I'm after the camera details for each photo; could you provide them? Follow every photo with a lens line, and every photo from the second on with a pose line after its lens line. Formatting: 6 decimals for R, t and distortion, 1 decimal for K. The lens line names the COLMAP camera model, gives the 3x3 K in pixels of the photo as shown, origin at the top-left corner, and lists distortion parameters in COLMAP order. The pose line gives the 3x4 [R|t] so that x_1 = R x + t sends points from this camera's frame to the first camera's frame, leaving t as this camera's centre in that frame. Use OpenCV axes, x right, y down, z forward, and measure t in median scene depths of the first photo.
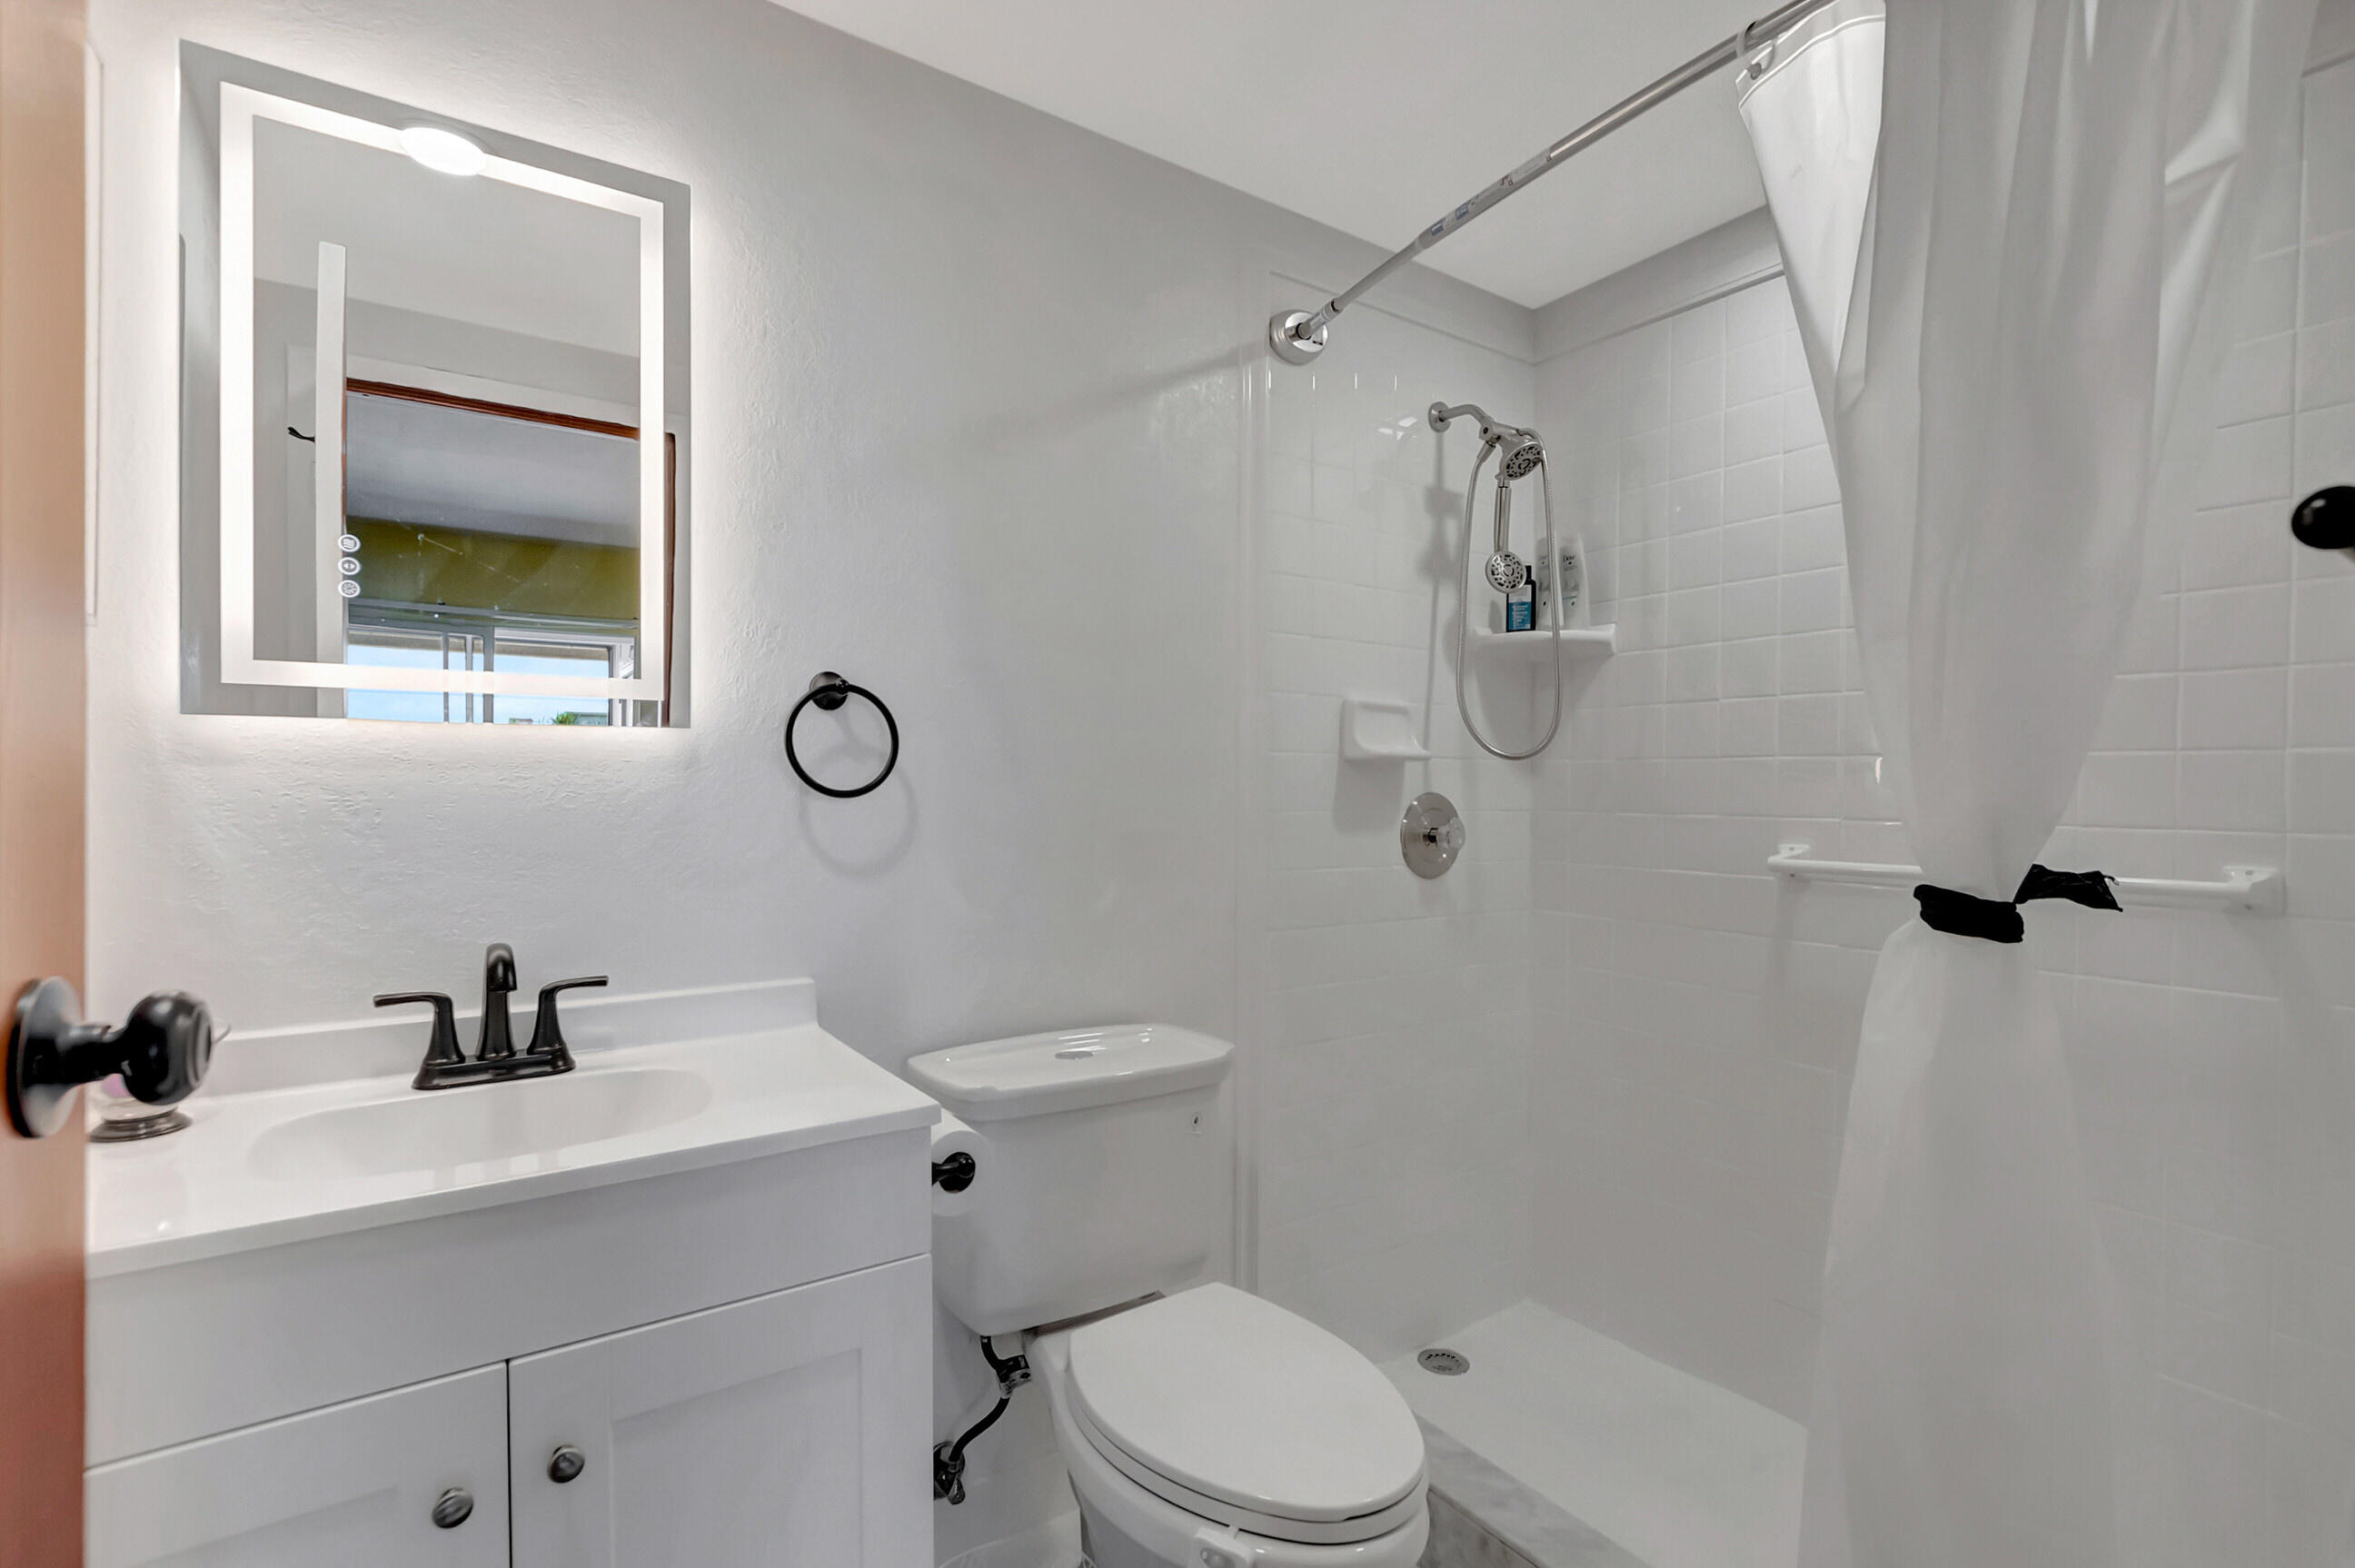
lens RADIAL K [[1059.4, 0, 1143.5], [0, 1059.4, 780.1], [0, 0, 1]] dist [-0.009896, 0.001236]
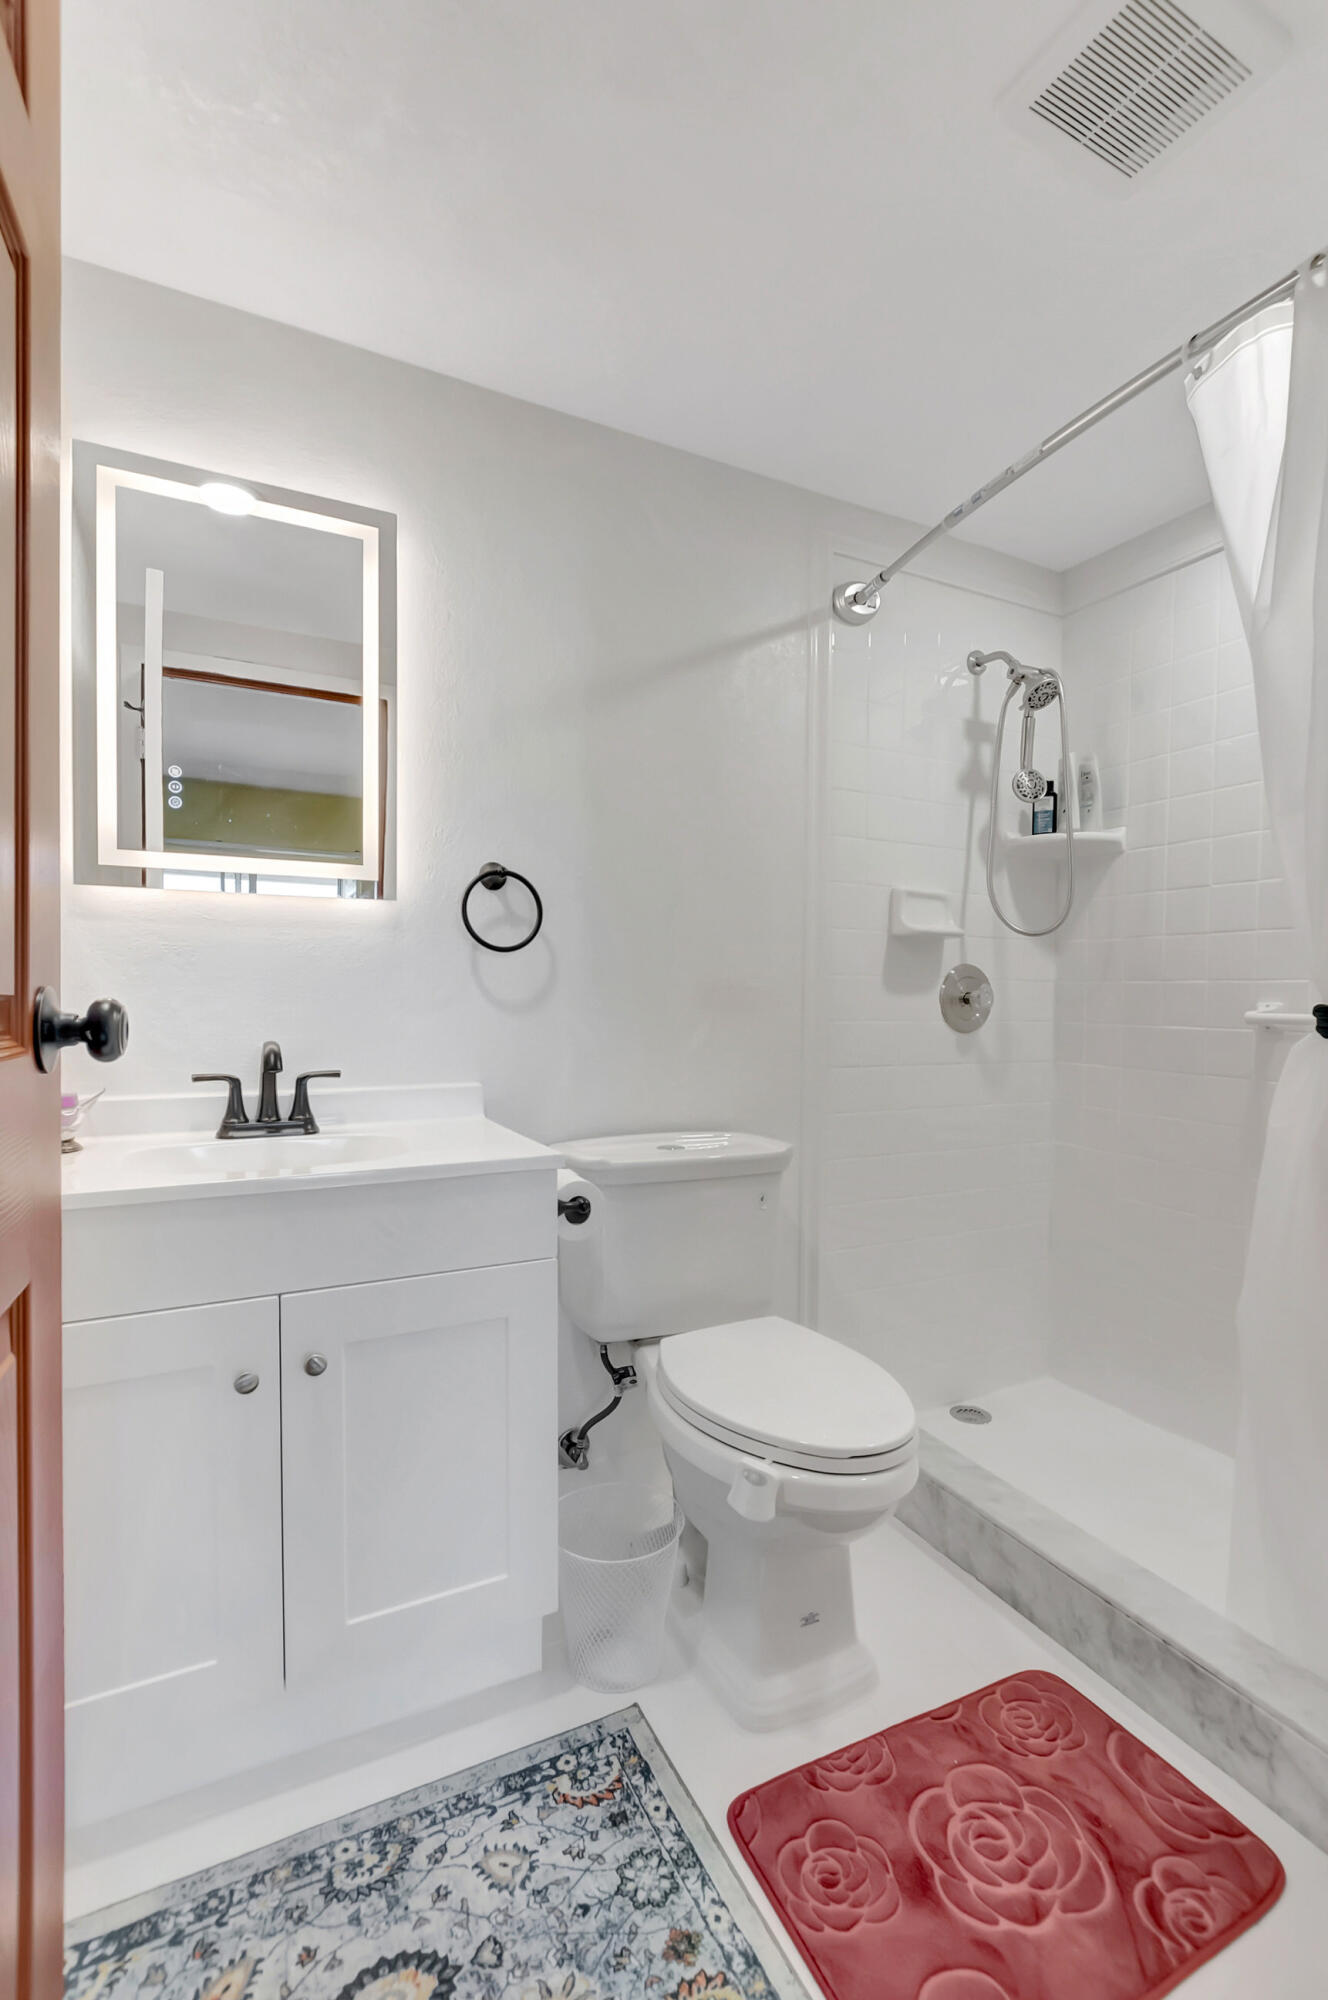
lens RADIAL K [[899.7, 0, 660.8], [0, 899.7, 998.5], [0, 0, 1]] dist [-0.009896, 0.001236]
pose [[0.992513, 0.003241, -0.122095, 0.062538], [-0.002707, 0.999986, 0.004540, 0.069061], [0.122108, -0.004176, 0.992508, -0.135366]]
